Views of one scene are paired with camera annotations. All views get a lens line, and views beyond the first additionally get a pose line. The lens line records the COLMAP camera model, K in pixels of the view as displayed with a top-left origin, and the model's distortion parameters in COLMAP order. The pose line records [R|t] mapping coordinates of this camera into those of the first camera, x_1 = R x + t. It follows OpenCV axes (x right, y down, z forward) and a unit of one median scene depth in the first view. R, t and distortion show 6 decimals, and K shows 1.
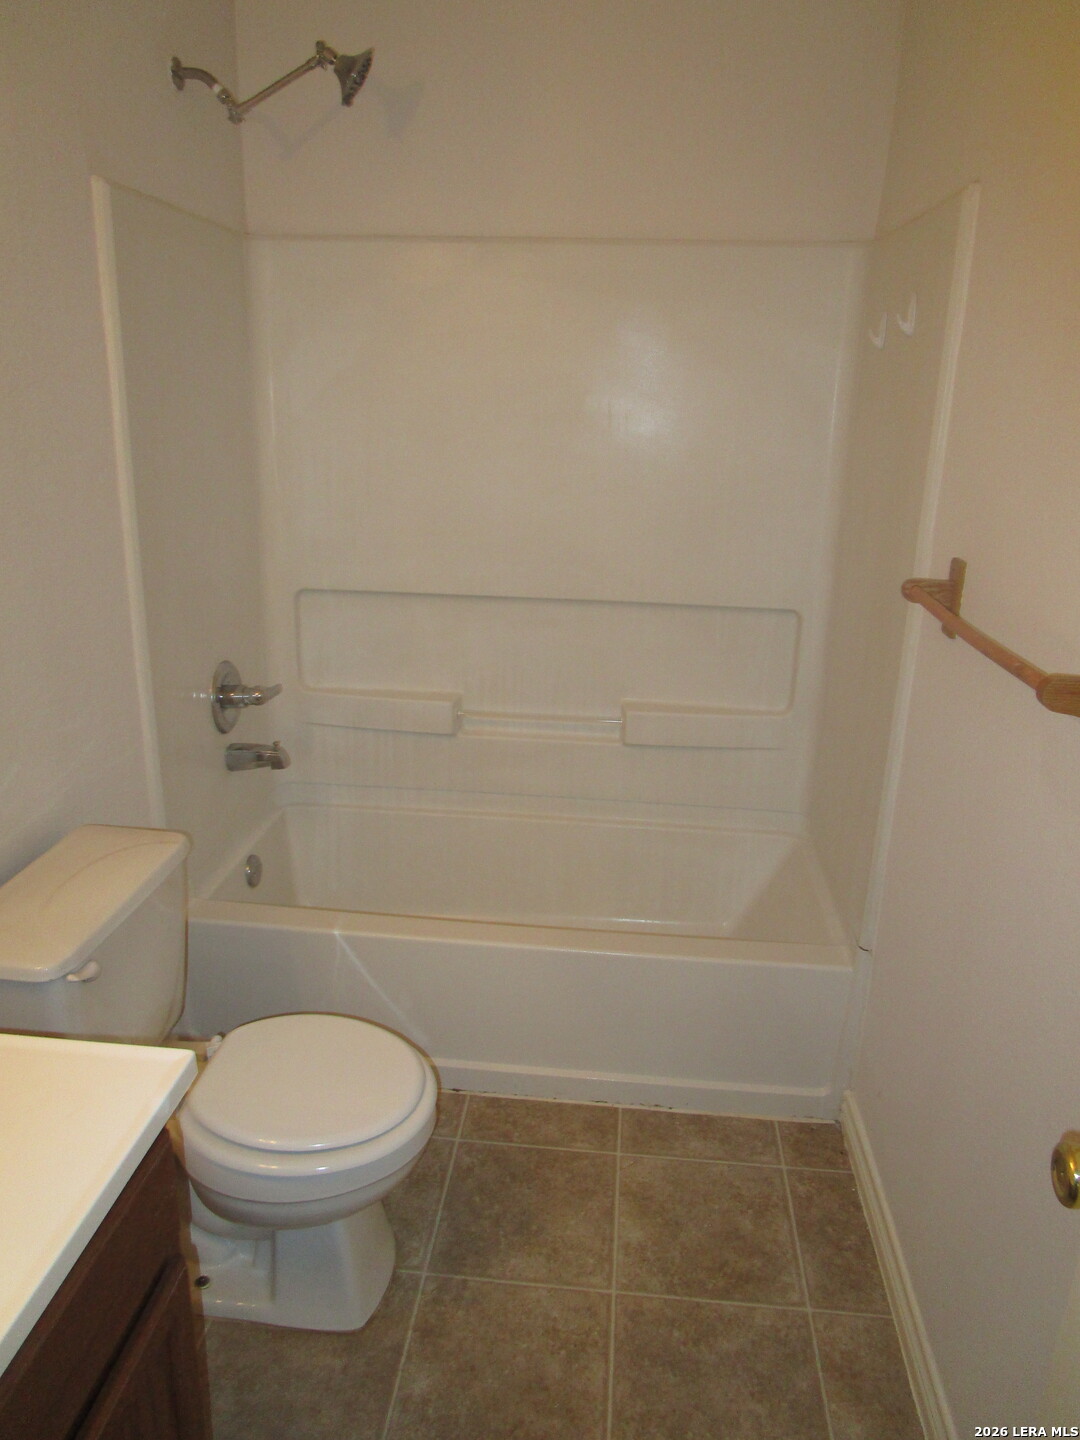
lens RADIAL K [[1026.4, 0, 537.8], [0, 1026.4, 722.7], [0, 0, 1]] dist [-0.019758, 0.006219]
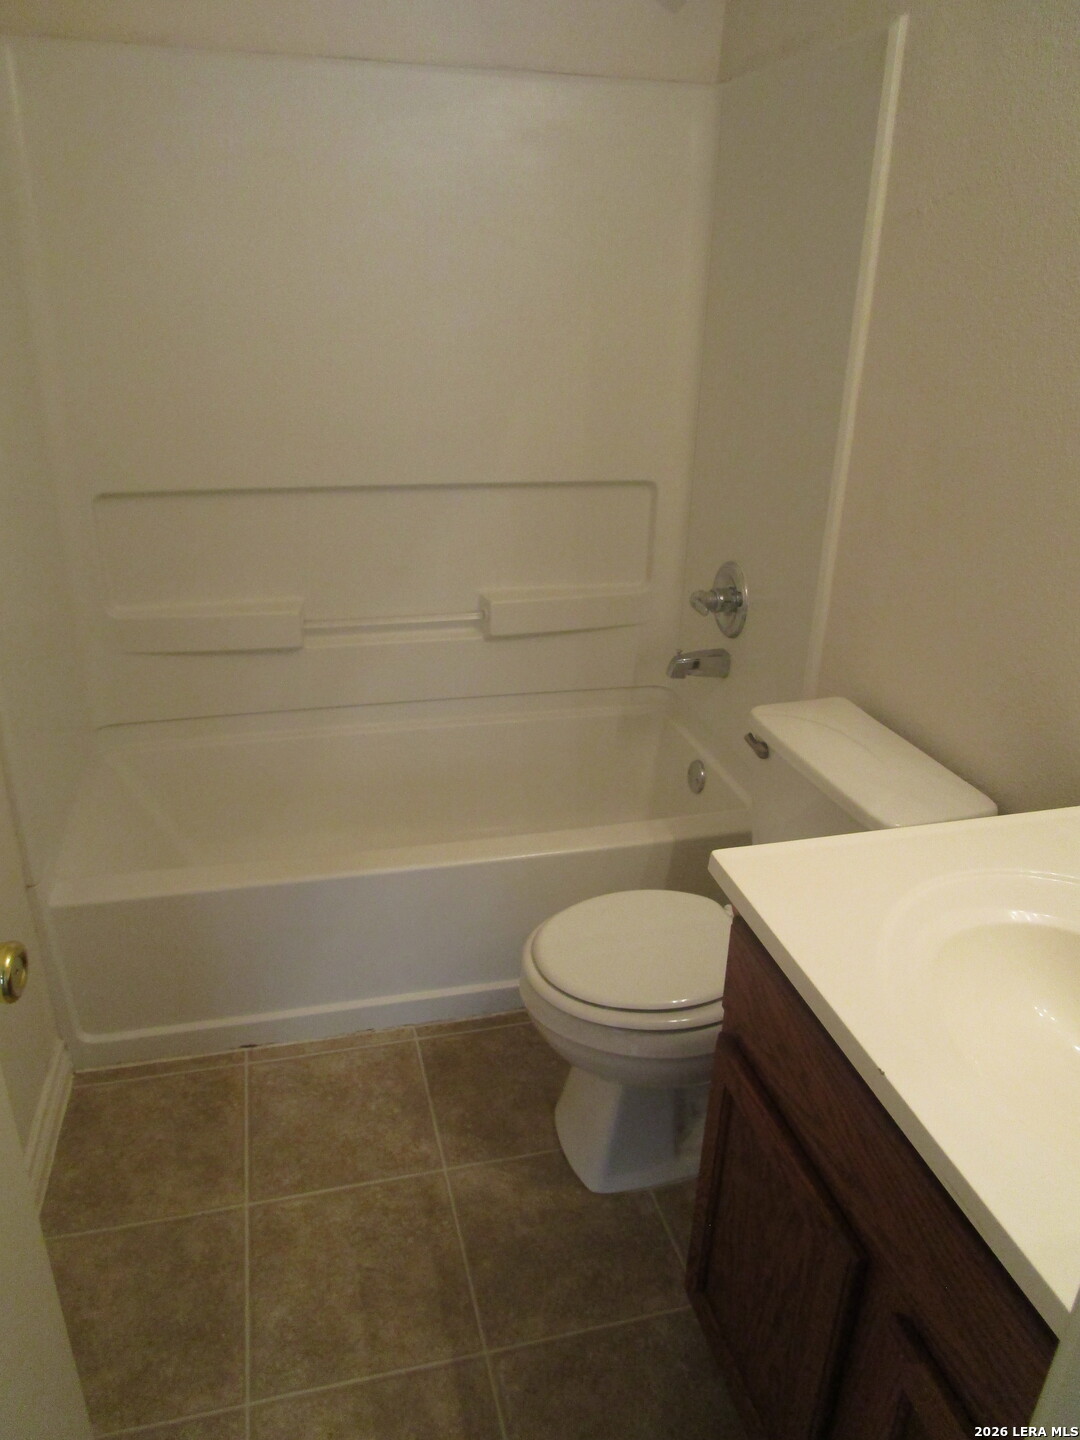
lens RADIAL K [[1026.4, 0, 537.7], [0, 1026.4, 716.7], [0, 0, 1]] dist [-0.019758, 0.006219]
pose [[-0.933120, 0.035651, -0.357794, 0.138317], [-0.196051, 0.783703, 0.589384, -0.392621], [0.301417, 0.620112, -0.724299, 1.410564]]
